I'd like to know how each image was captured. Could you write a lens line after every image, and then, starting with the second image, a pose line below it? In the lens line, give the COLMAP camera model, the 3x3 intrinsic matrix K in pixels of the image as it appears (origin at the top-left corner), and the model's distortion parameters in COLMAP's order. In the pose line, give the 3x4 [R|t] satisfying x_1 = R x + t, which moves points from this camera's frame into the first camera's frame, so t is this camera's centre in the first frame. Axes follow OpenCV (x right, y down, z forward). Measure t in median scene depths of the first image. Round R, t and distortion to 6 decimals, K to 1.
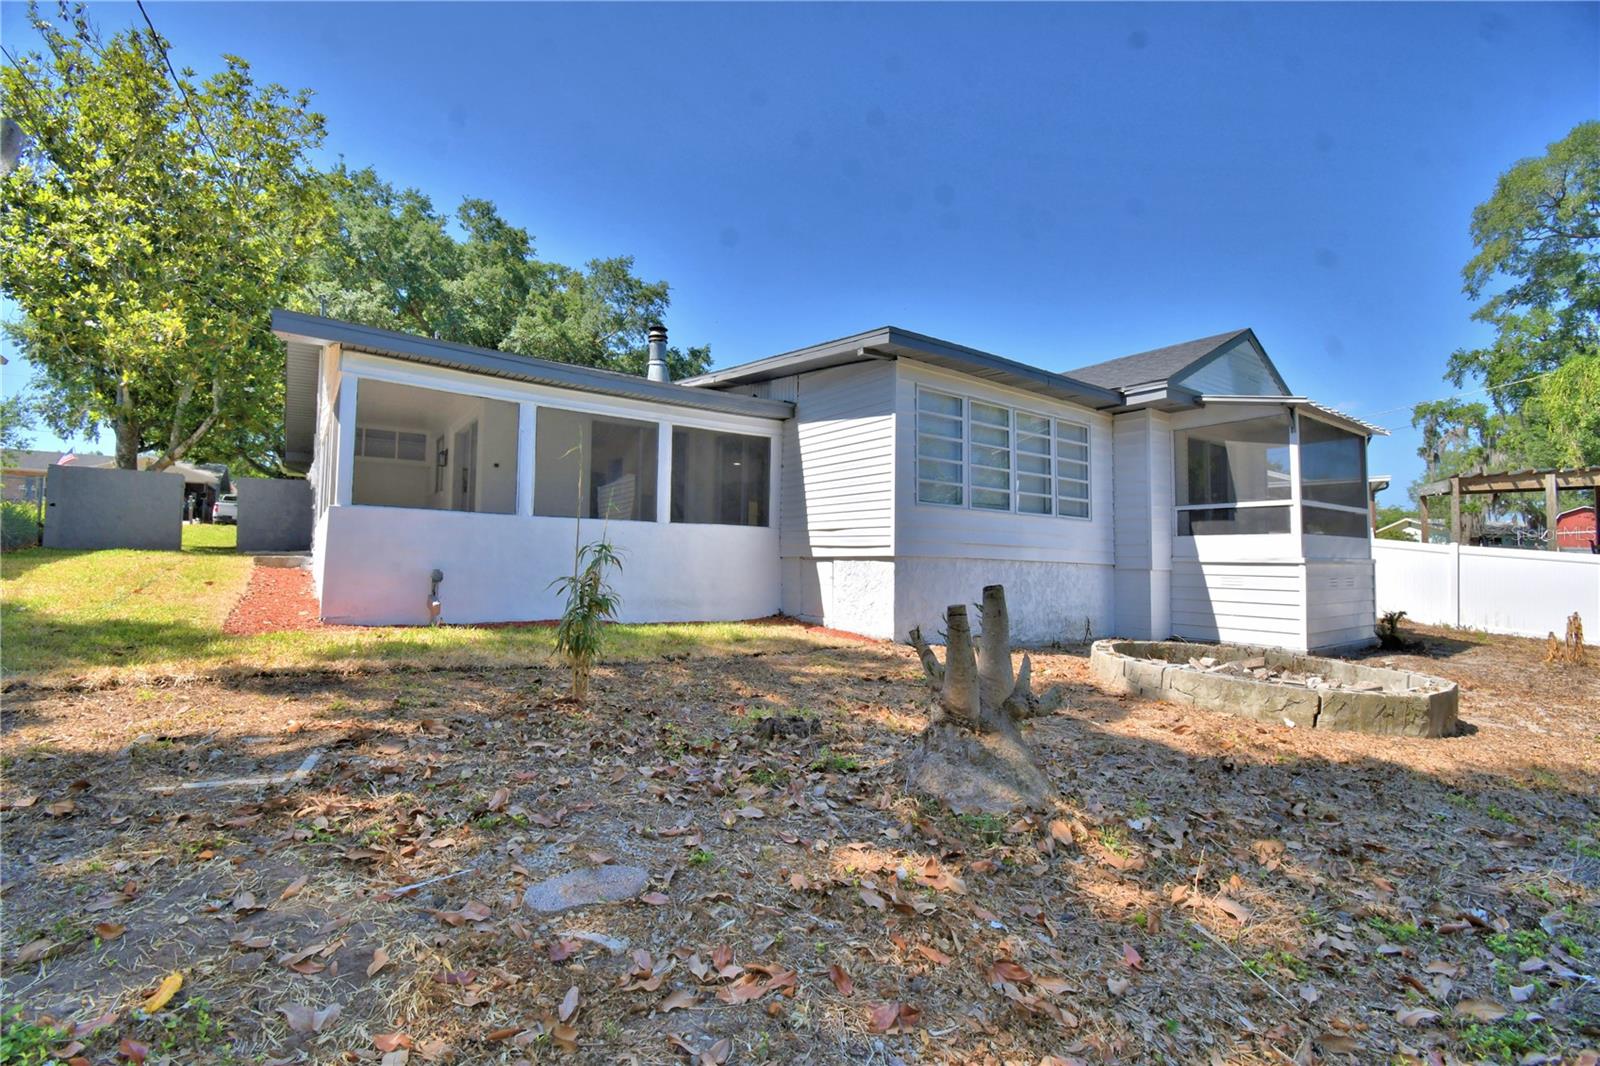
lens RADIAL K [[714.4, 0, 800.0], [0, 714.4, 533.0], [0, 0, 1]] dist [0.017429, -0.024316]
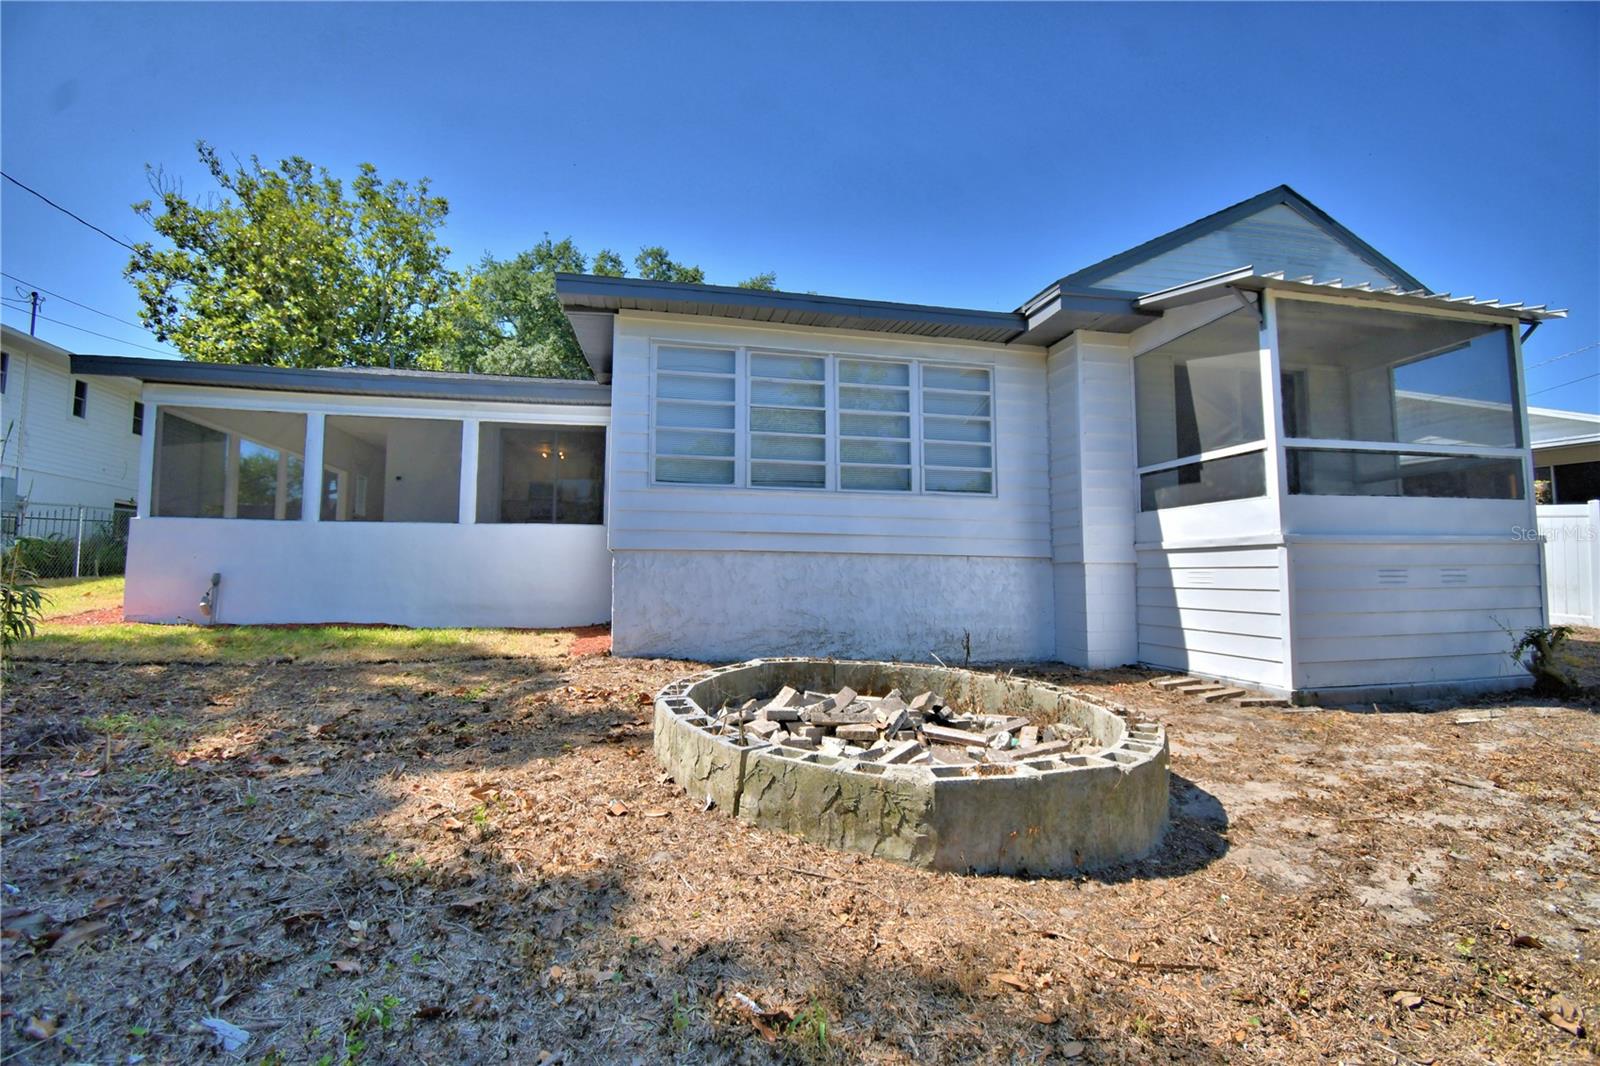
lens RADIAL K [[714.4, 0, 800.0], [0, 714.4, 533.0], [0, 0, 1]] dist [0.017429, -0.024316]
pose [[0.912583, -0.040466, -0.406884, 0.533158], [0.030319, 0.999048, -0.031358, 0.036724], [0.407766, 0.016280, 0.912941, 0.269313]]
